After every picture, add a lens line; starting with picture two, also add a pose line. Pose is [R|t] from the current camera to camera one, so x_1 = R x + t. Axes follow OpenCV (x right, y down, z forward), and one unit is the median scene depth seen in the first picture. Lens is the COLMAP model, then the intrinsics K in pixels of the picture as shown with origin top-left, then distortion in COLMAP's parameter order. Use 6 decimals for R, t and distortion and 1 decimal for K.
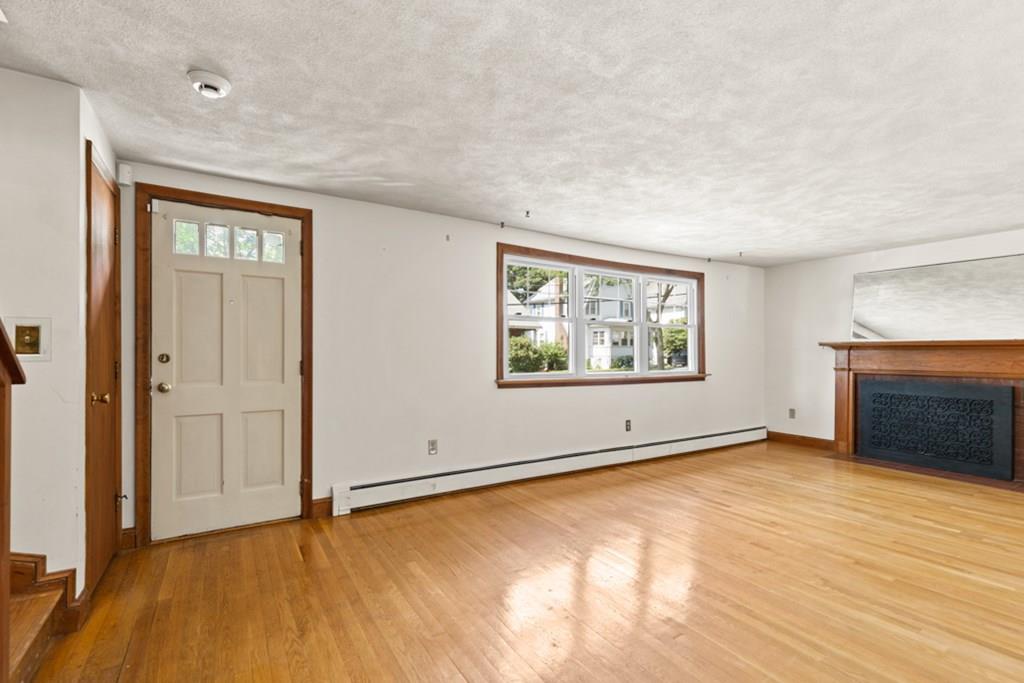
lens RADIAL K [[462.6, 0, 514.4], [0, 462.6, 346.0], [0, 0, 1]] dist [0.007022, -0.001281]
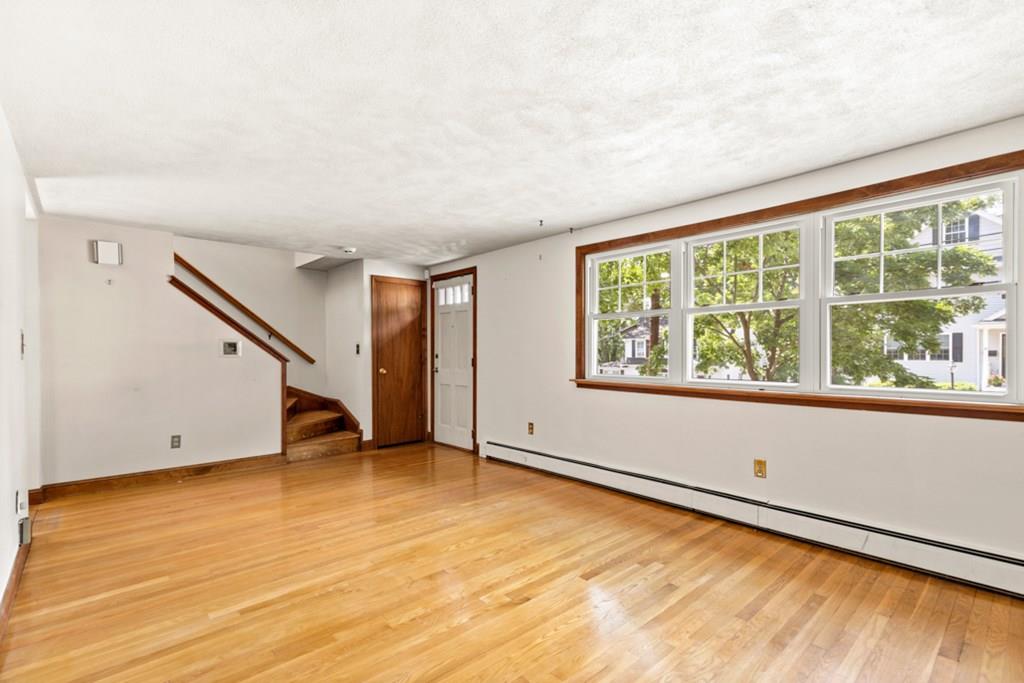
lens RADIAL K [[462.6, 0, 521.7], [0, 462.6, 348.8], [0, 0, 1]] dist [0.007022, -0.001281]
pose [[0.196108, -0.013116, -0.980495, 1.000237], [0.014240, 0.999843, -0.010526, 0.015209], [0.980479, -0.011897, 0.196264, 0.700944]]
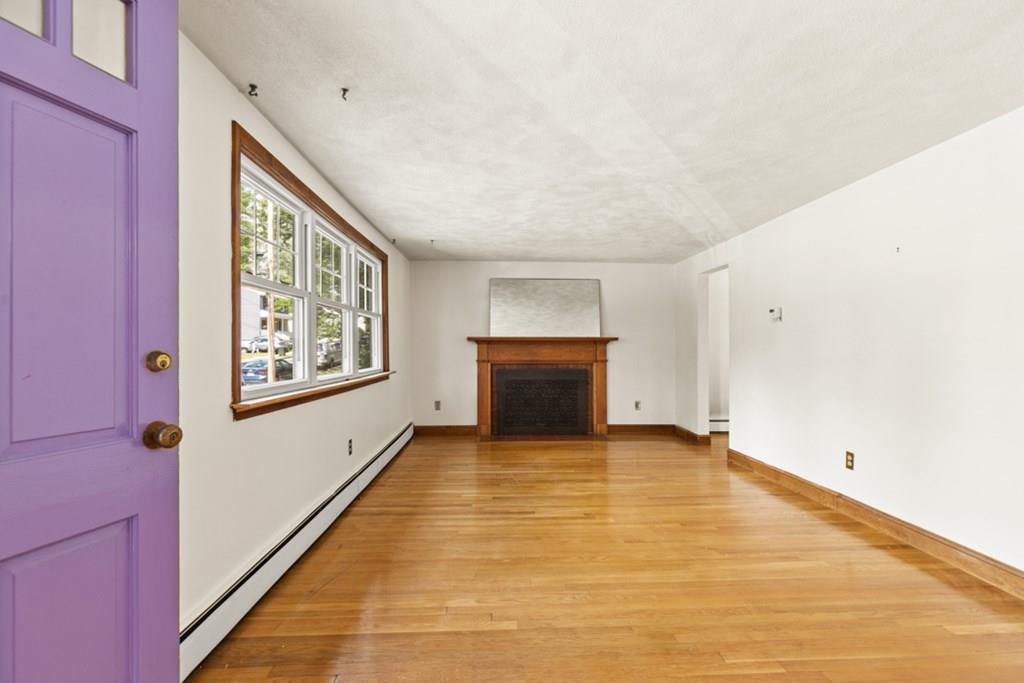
lens RADIAL K [[462.6, 0, 507.0], [0, 462.6, 346.8], [0, 0, 1]] dist [0.007022, -0.001281]
pose [[0.497983, -0.005544, 0.867169, -0.328853], [-0.006657, 0.999926, 0.010216, 0.003912], [-0.867161, -0.010860, 0.497909, 0.525468]]
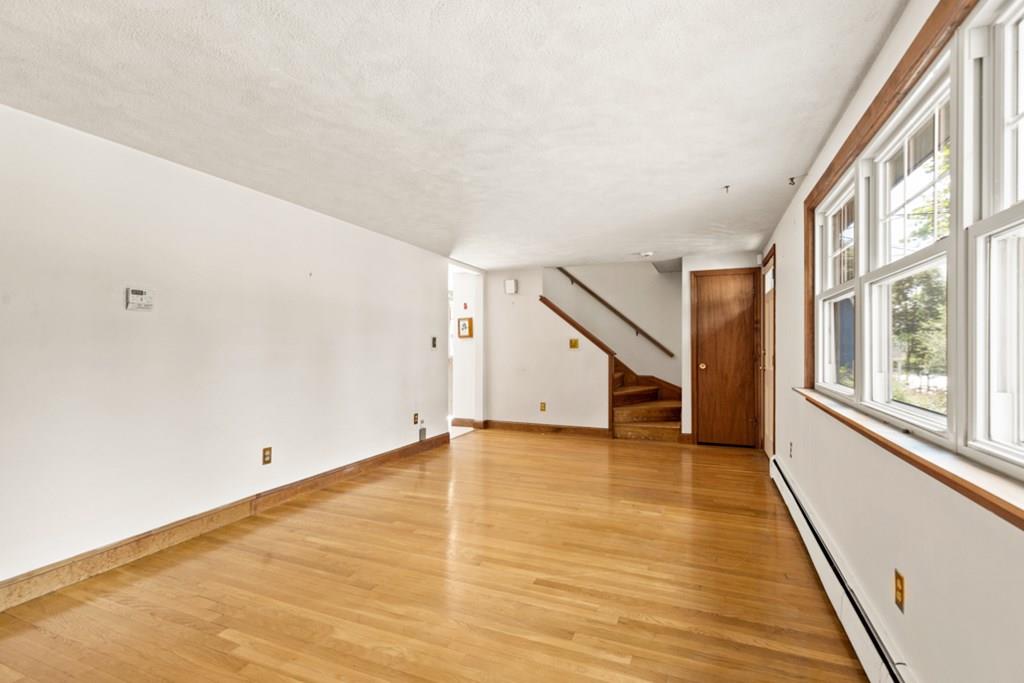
lens RADIAL K [[462.6, 0, 528.2], [0, 462.6, 341.6], [0, 0, 1]] dist [0.007022, -0.001281]
pose [[-0.796525, -0.010151, -0.604520, 0.789411], [0.001815, 0.999814, -0.019180, 0.013076], [0.604603, -0.016375, -0.796359, 1.370224]]
